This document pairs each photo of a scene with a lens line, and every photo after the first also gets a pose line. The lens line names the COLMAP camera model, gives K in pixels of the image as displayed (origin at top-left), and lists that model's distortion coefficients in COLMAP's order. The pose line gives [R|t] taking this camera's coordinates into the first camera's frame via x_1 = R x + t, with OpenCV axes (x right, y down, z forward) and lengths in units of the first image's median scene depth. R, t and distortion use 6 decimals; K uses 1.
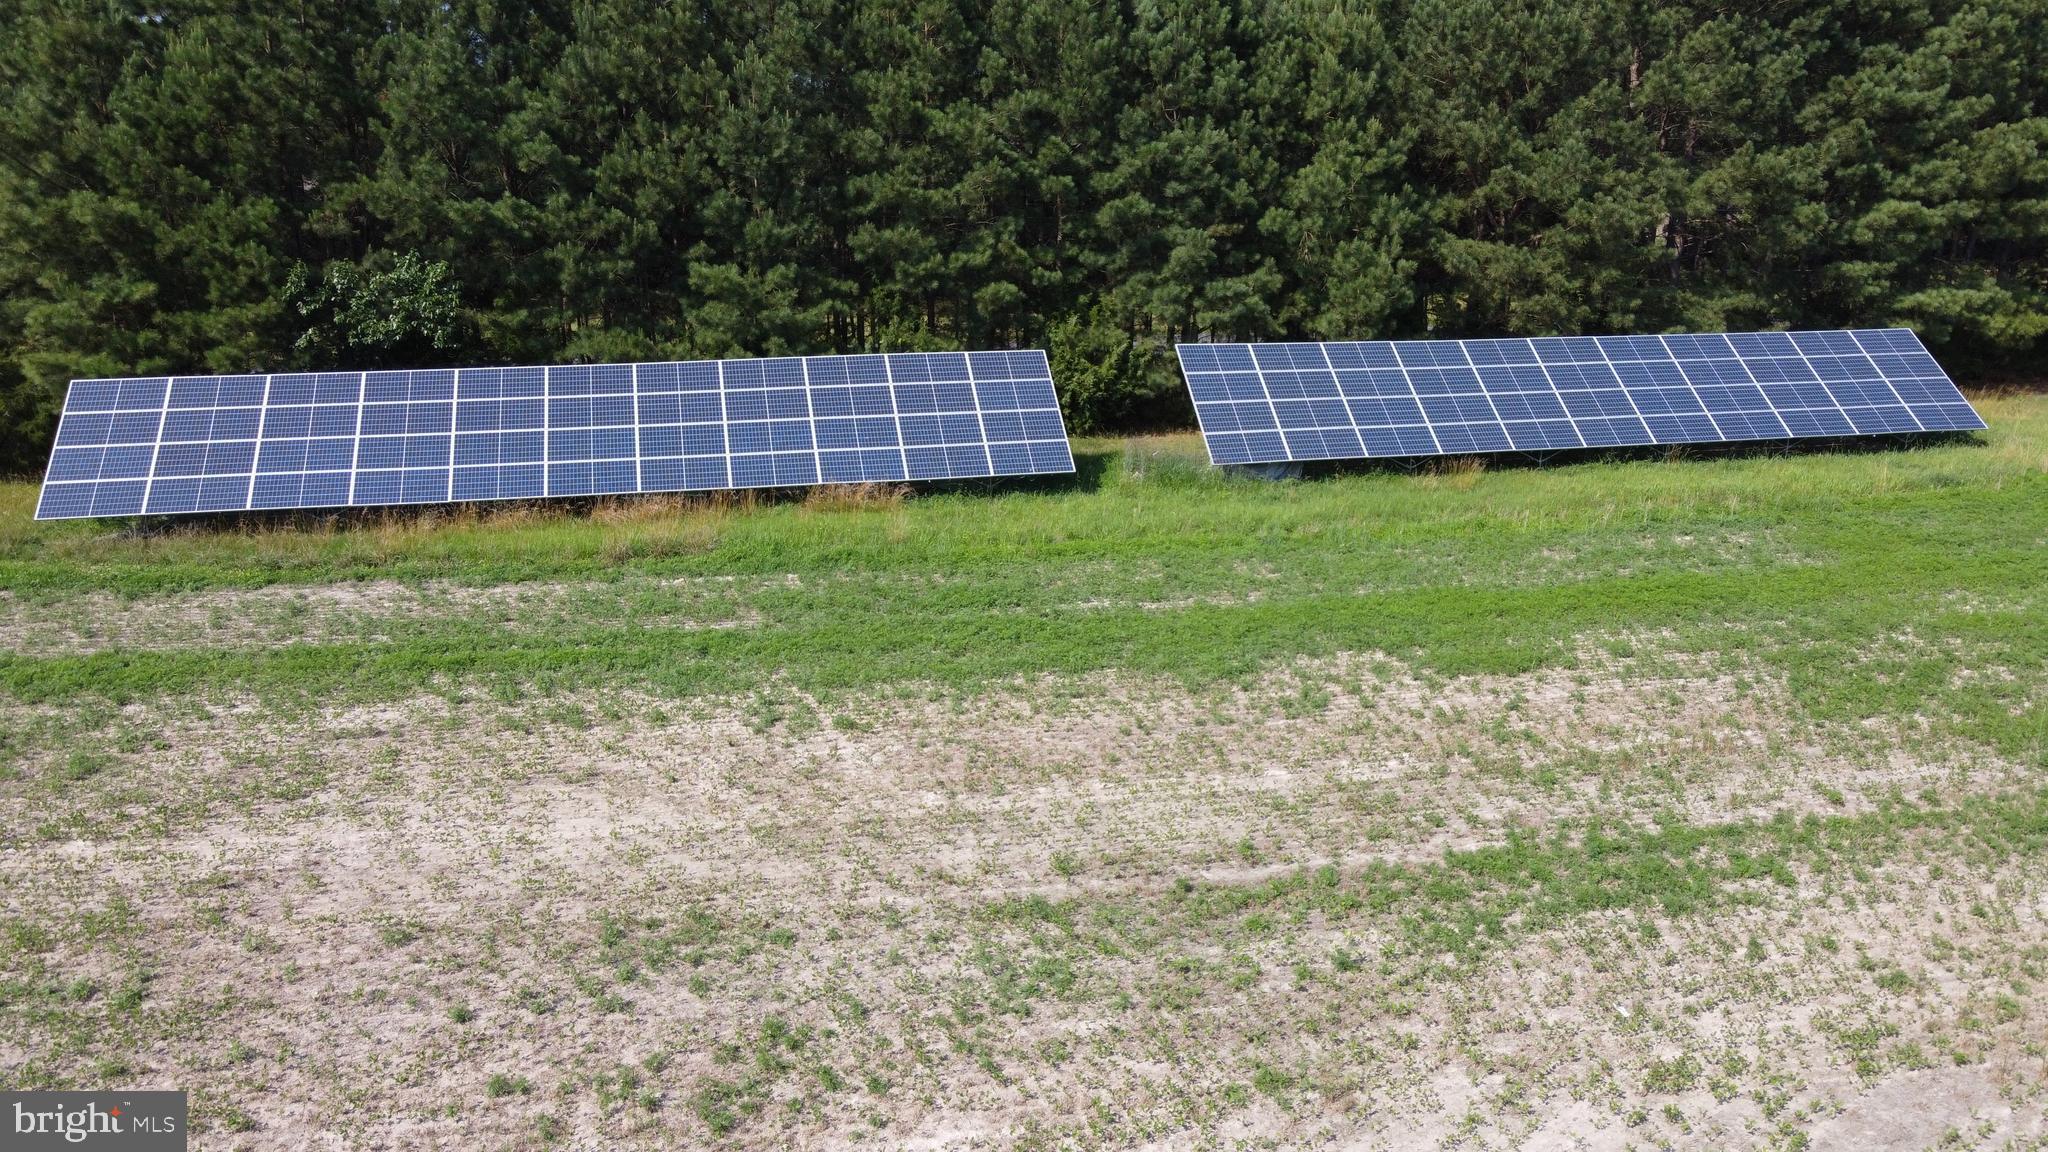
lens RADIAL K [[1646.1, 0, 1033.0], [0, 1646.1, 574.2], [0, 0, 1]] dist [-0.006448, 0.060393]
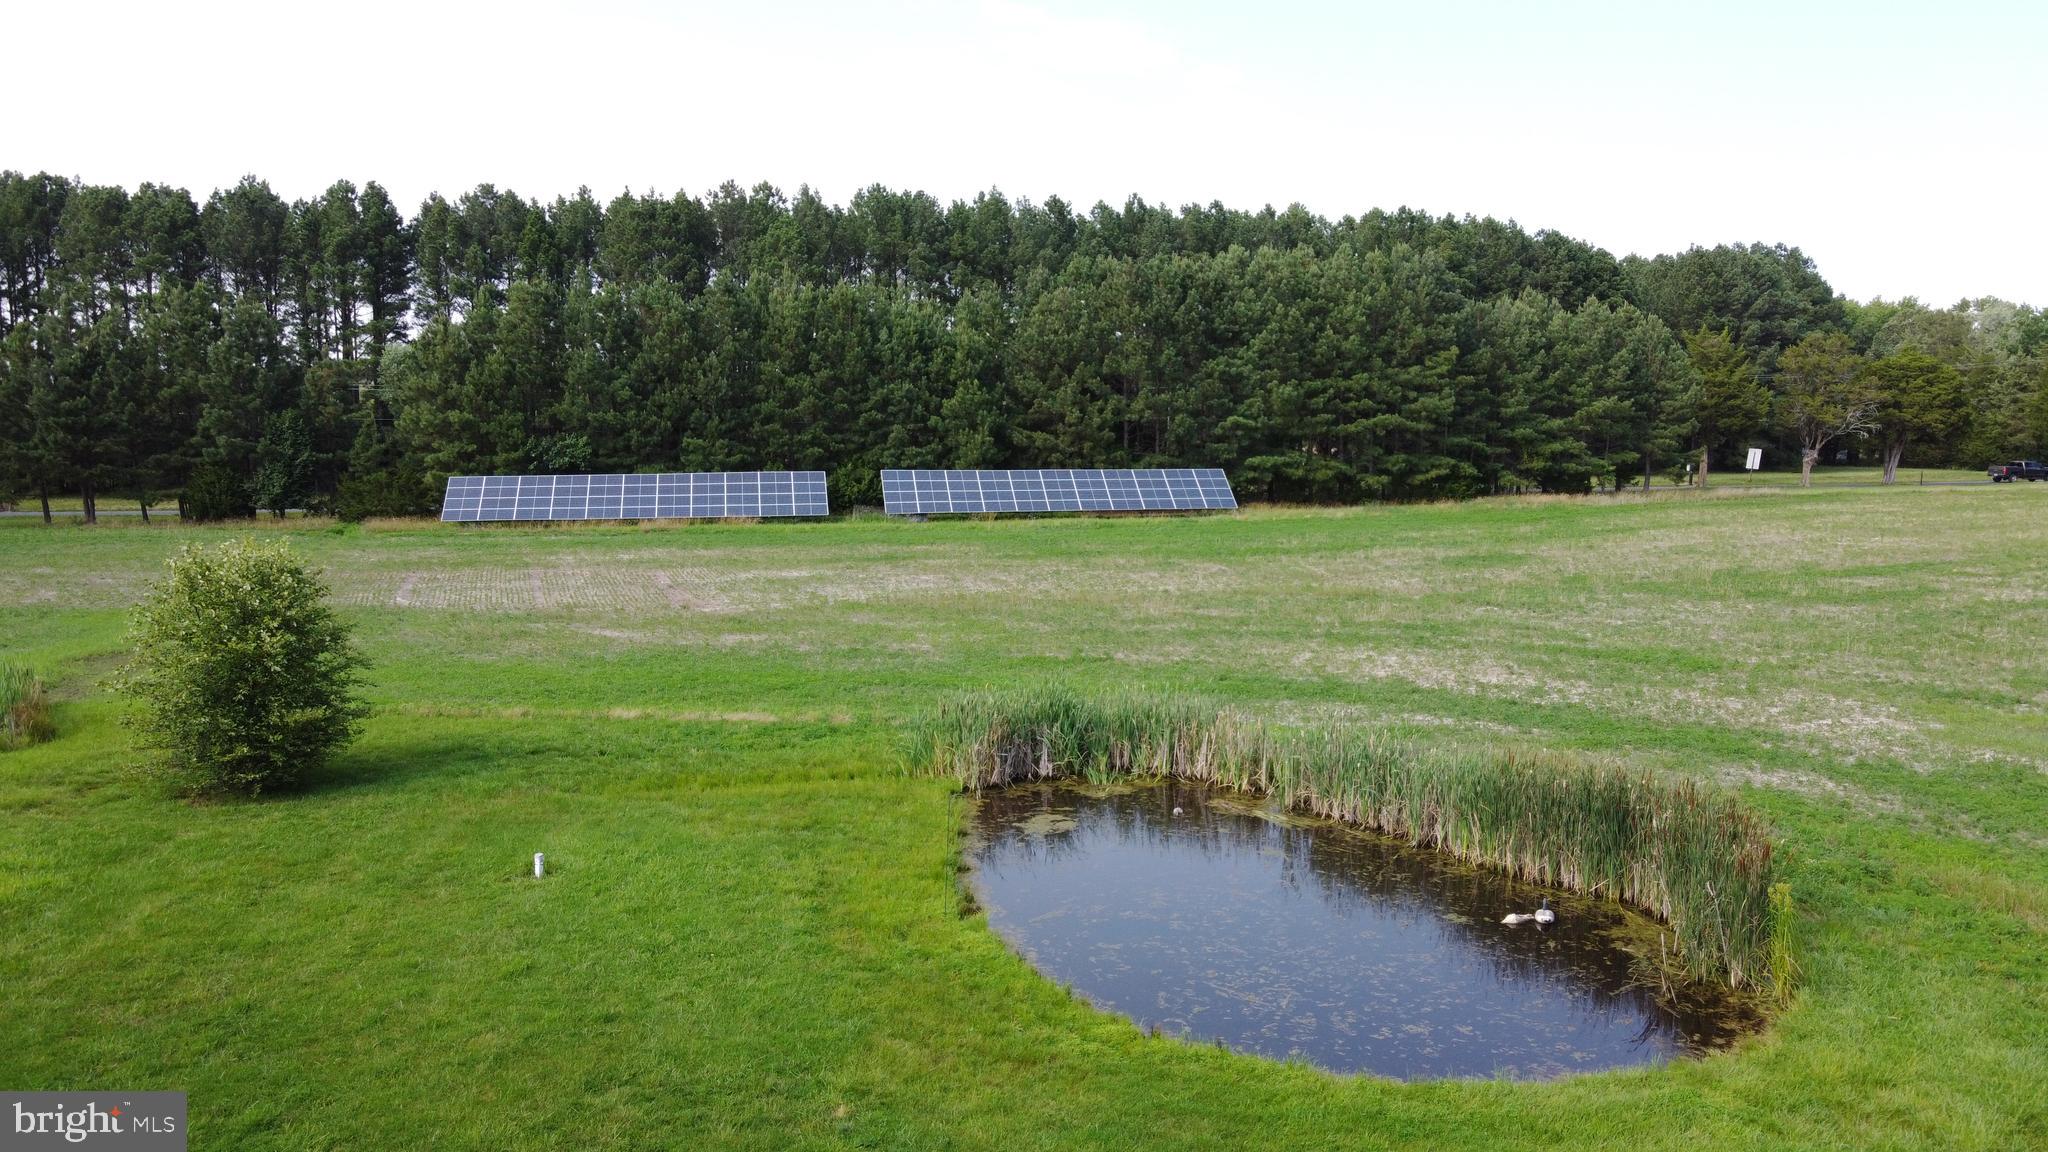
lens RADIAL K [[1646.1, 0, 1033.0], [0, 1646.1, 574.2], [0, 0, 1]] dist [-0.006448, 0.060393]
pose [[0.998678, -0.002031, -0.051364, 0.438819], [-0.006192, 0.987193, -0.159413, 0.400660], [0.051030, 0.159520, 0.985875, -1.366010]]
